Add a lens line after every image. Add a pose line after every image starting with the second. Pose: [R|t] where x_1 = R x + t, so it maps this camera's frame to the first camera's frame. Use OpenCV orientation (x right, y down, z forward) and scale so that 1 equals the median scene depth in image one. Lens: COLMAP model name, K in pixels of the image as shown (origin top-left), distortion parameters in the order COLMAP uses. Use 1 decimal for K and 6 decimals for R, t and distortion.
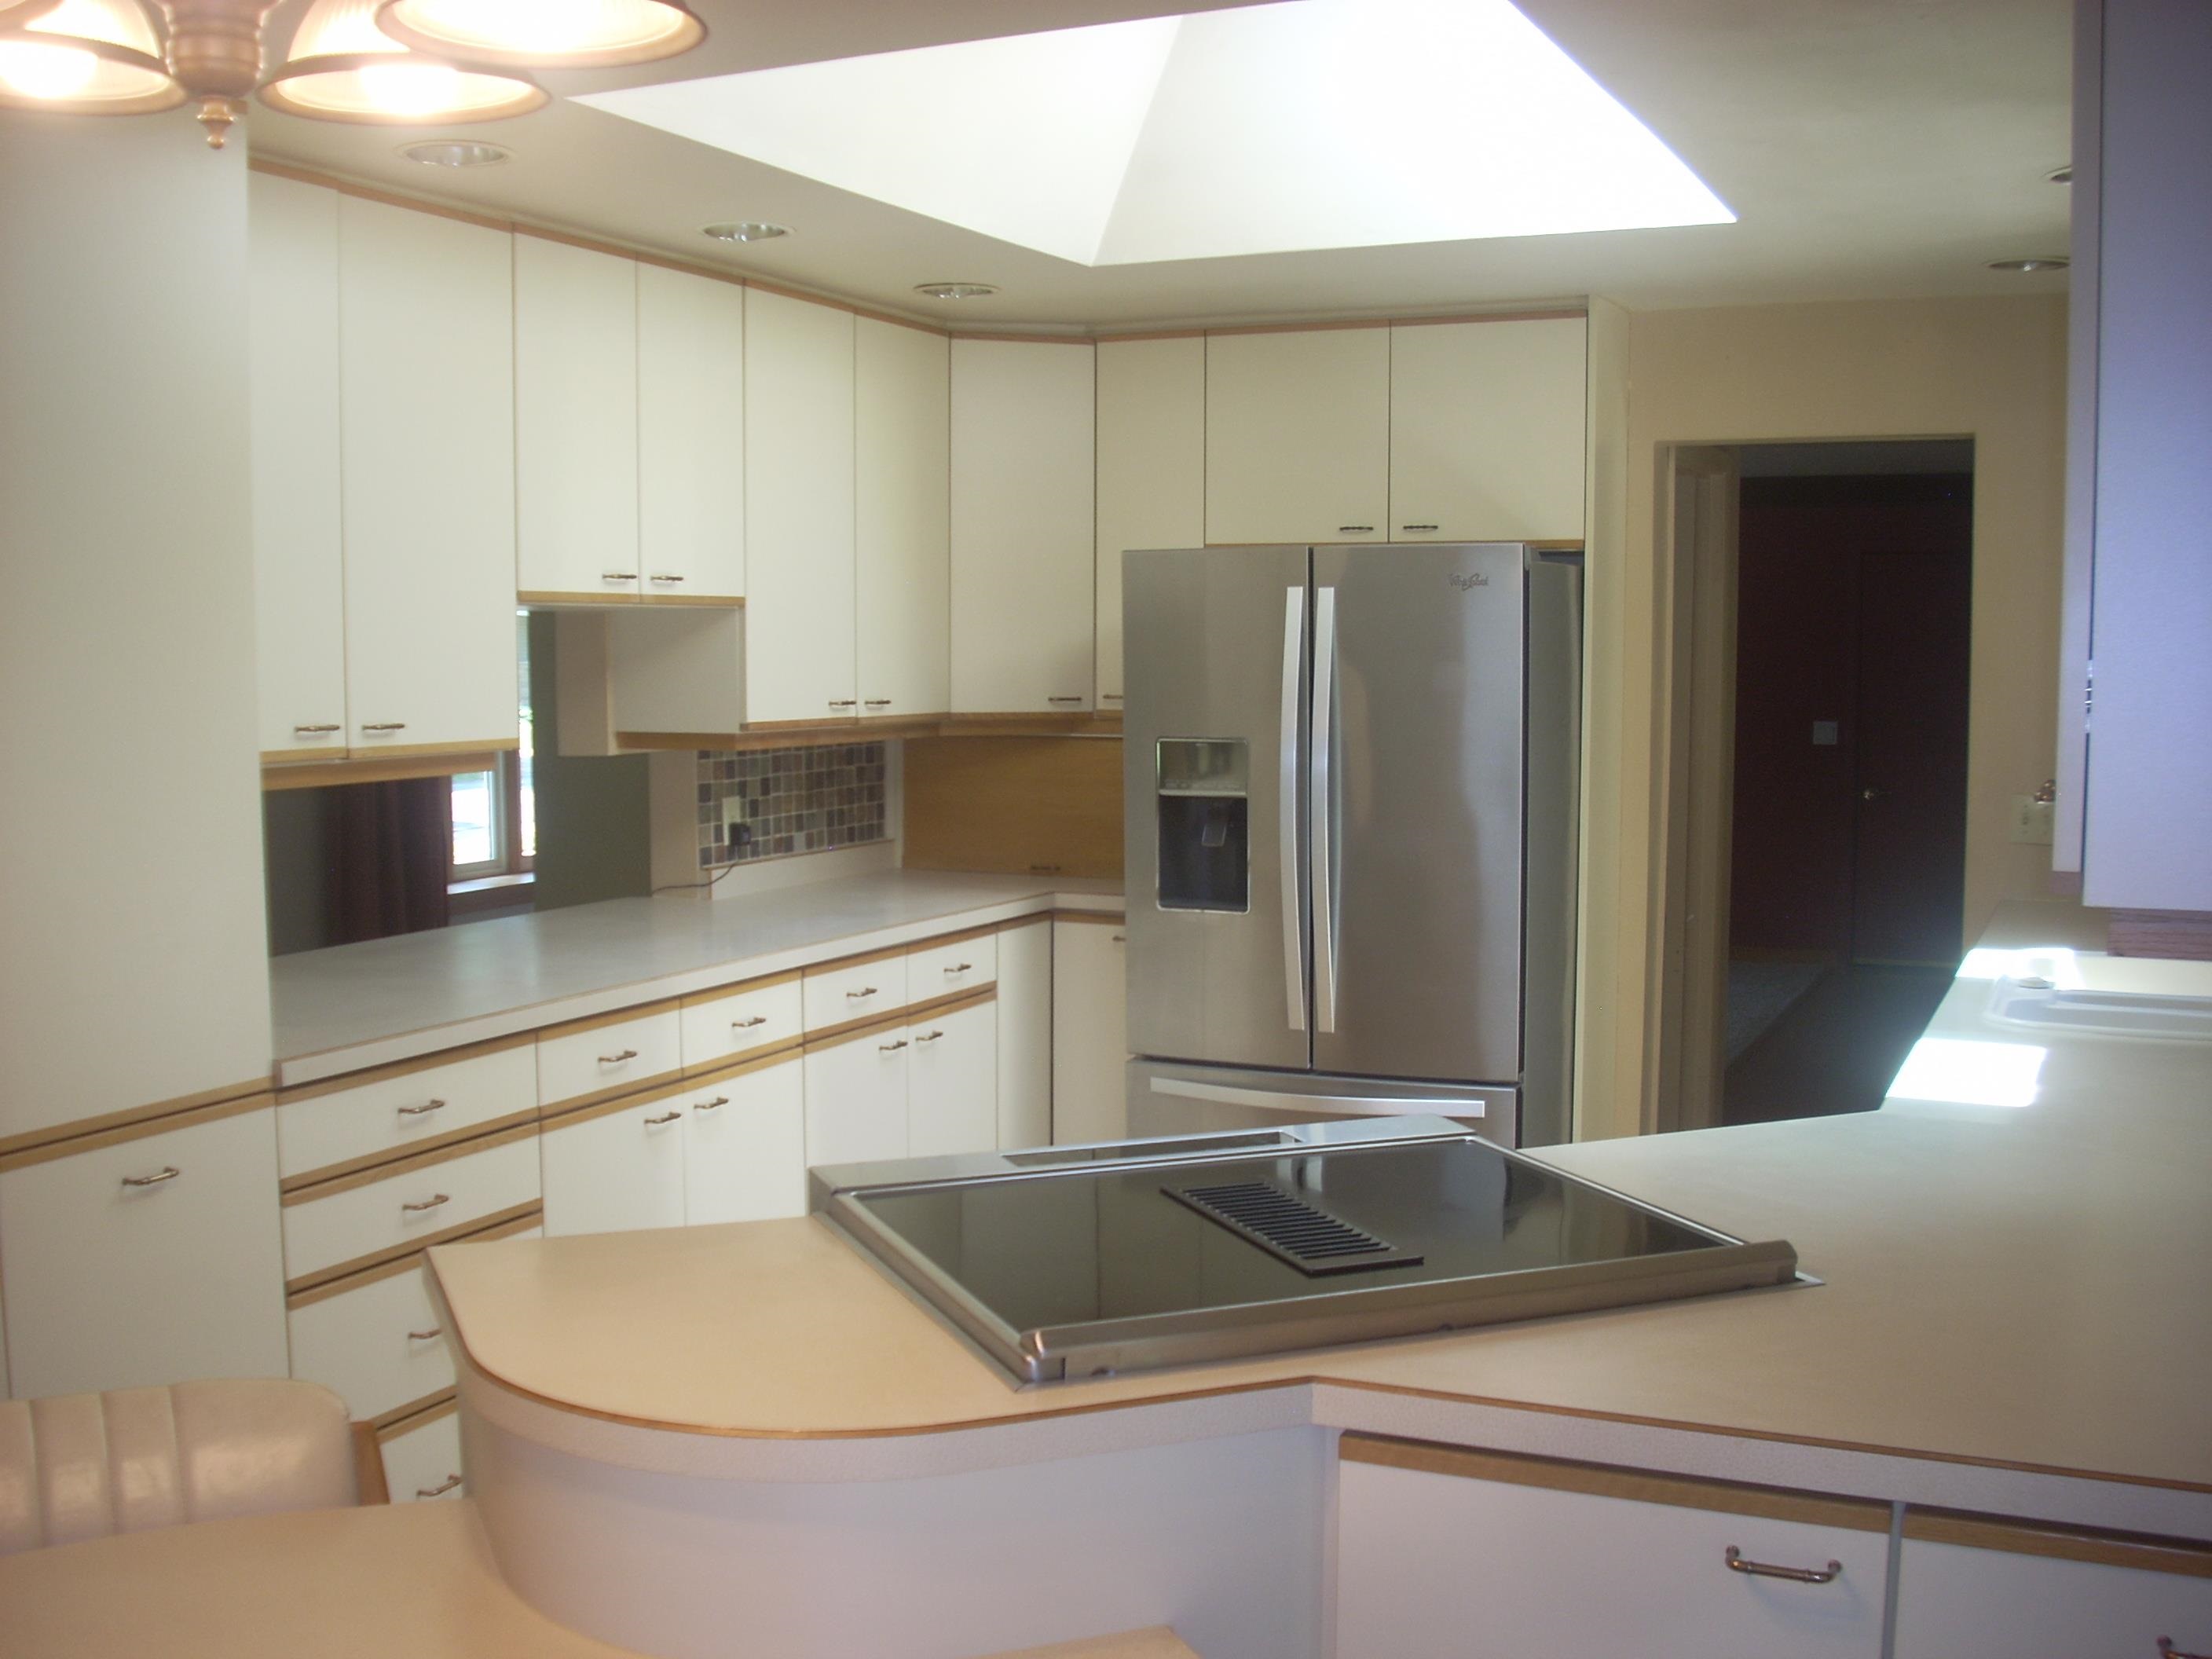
lens RADIAL K [[2391.4, 0, 1106.0], [0, 2391.4, 829.5], [0, 0, 1]] dist [-0.085091, -0.008014]
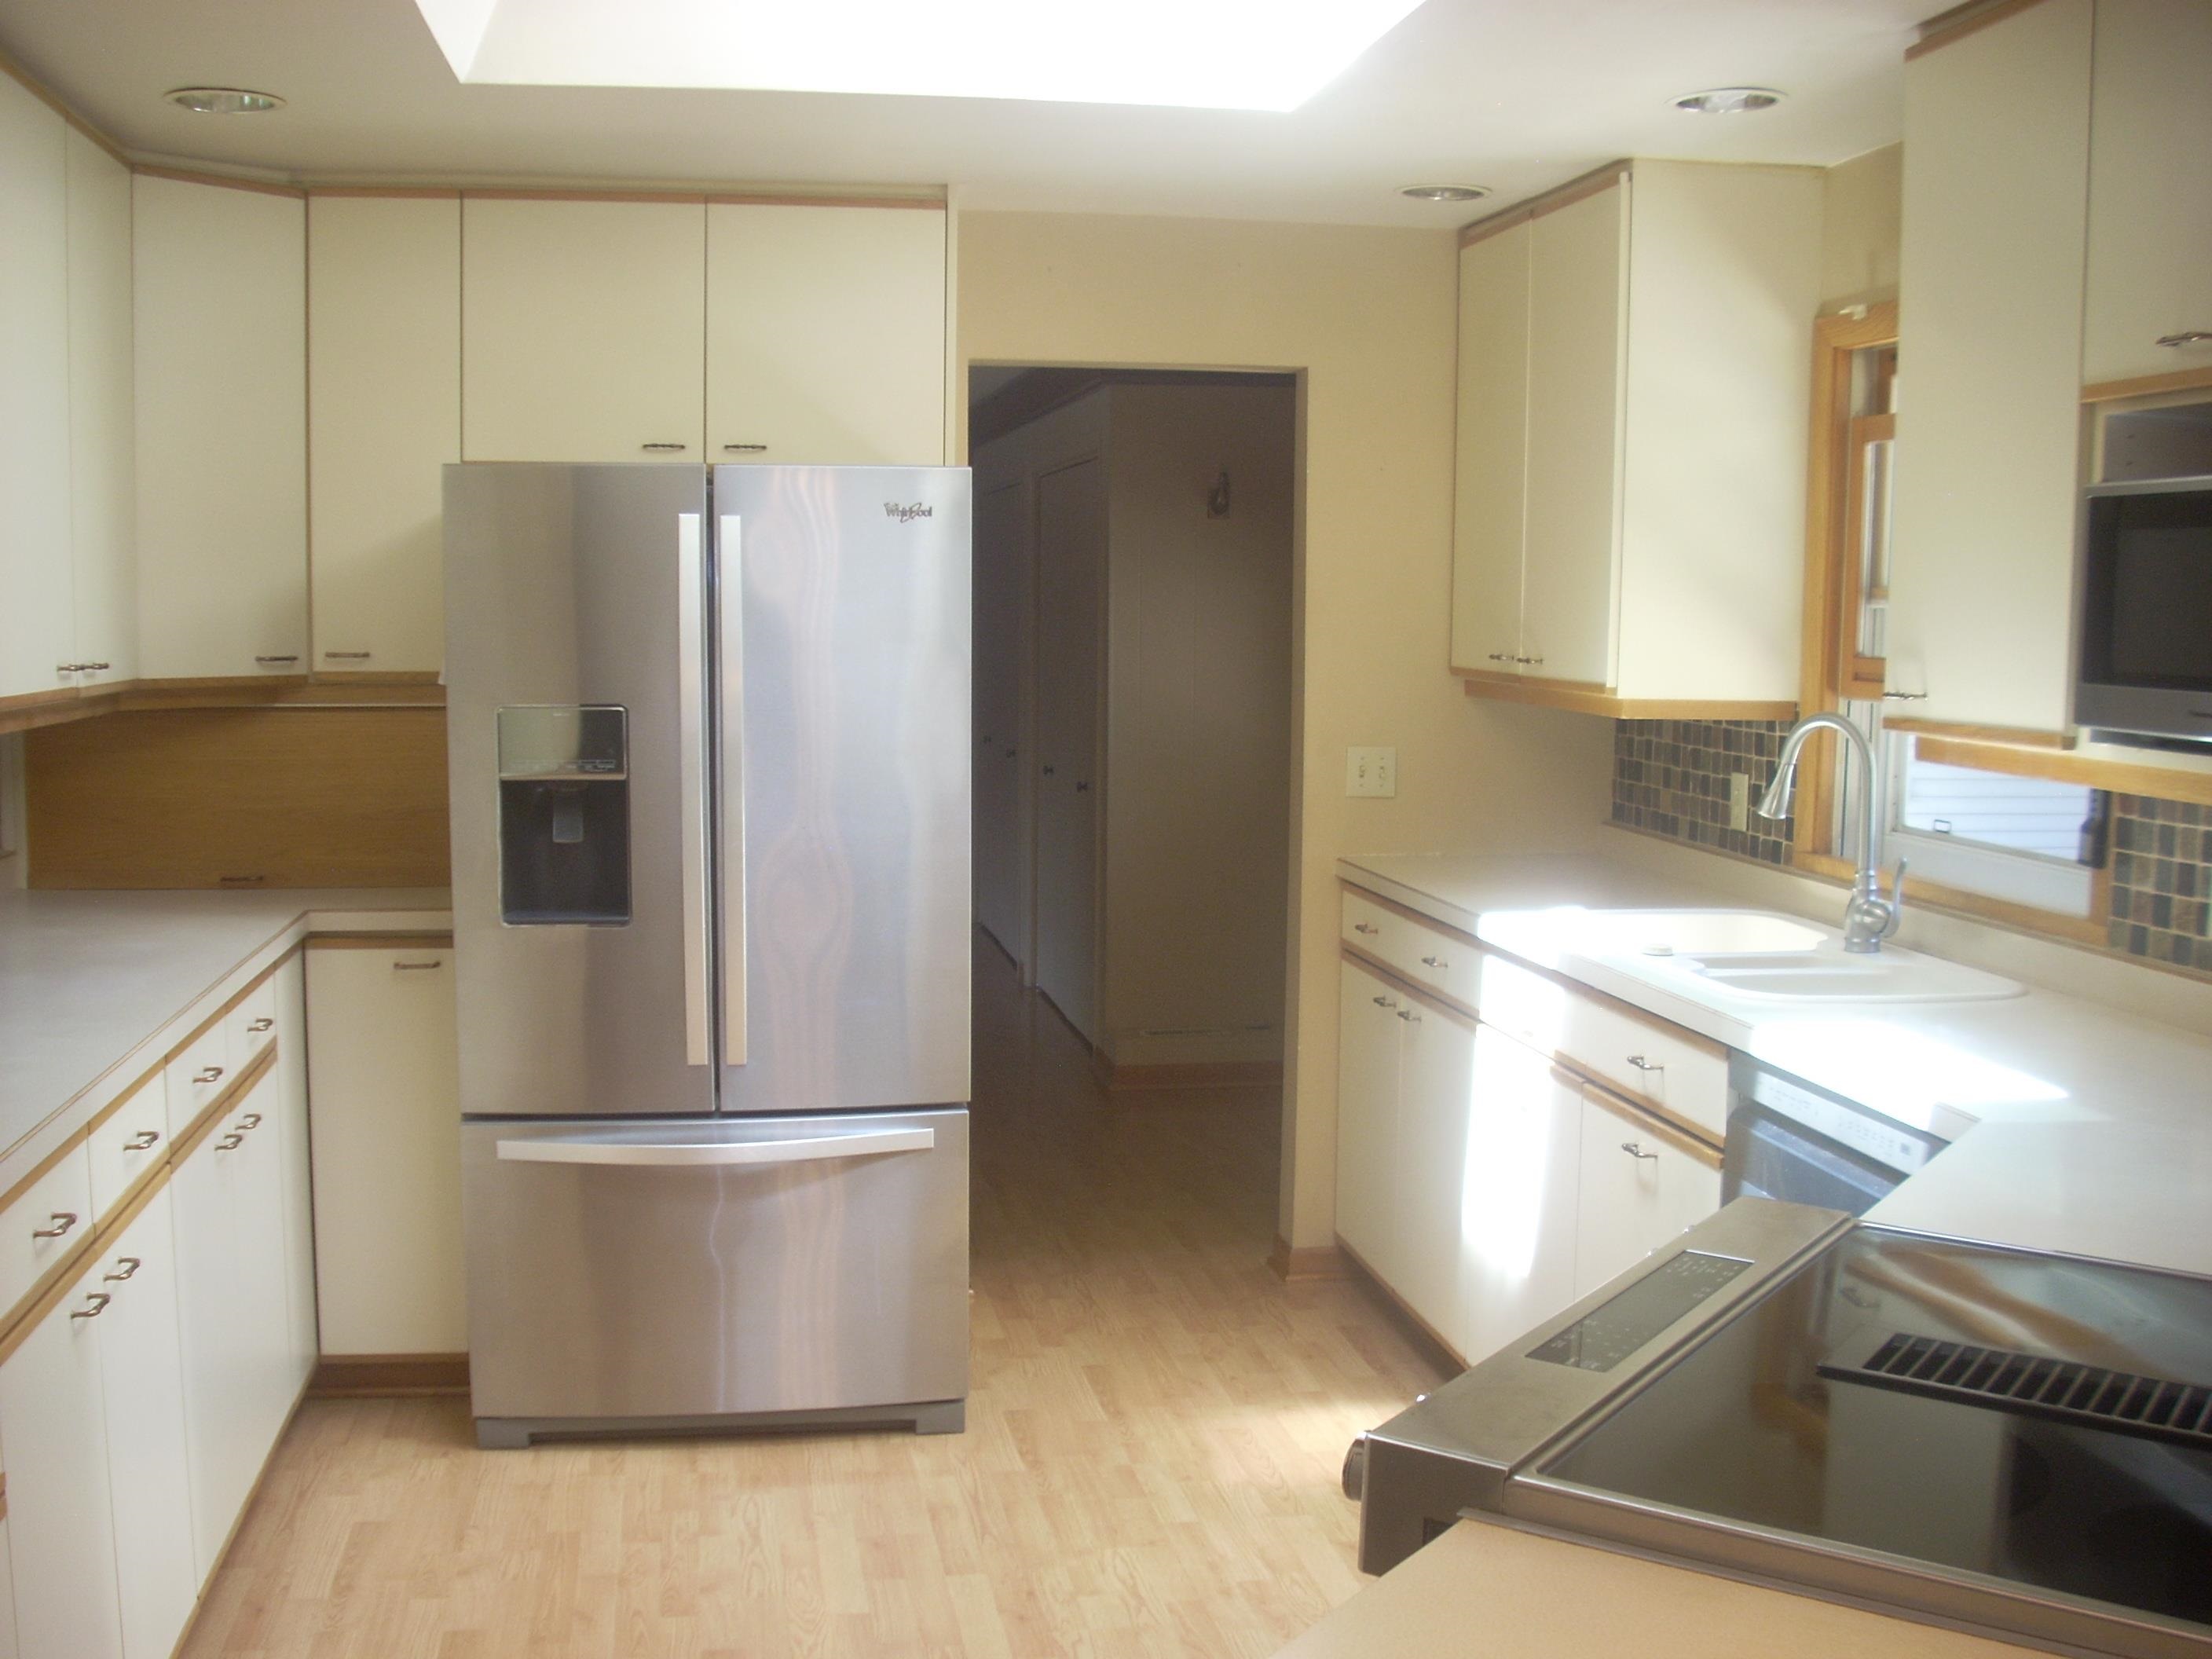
lens RADIAL K [[2356.9, 0, 1071.8], [0, 2356.9, 922.4], [0, 0, 1]] dist [-0.161877, 0.106756]
pose [[0.834039, -0.065928, 0.547753, -0.226626], [0.032572, 0.996987, 0.070403, -0.014720], [-0.550744, -0.040877, 0.833673, 0.247280]]
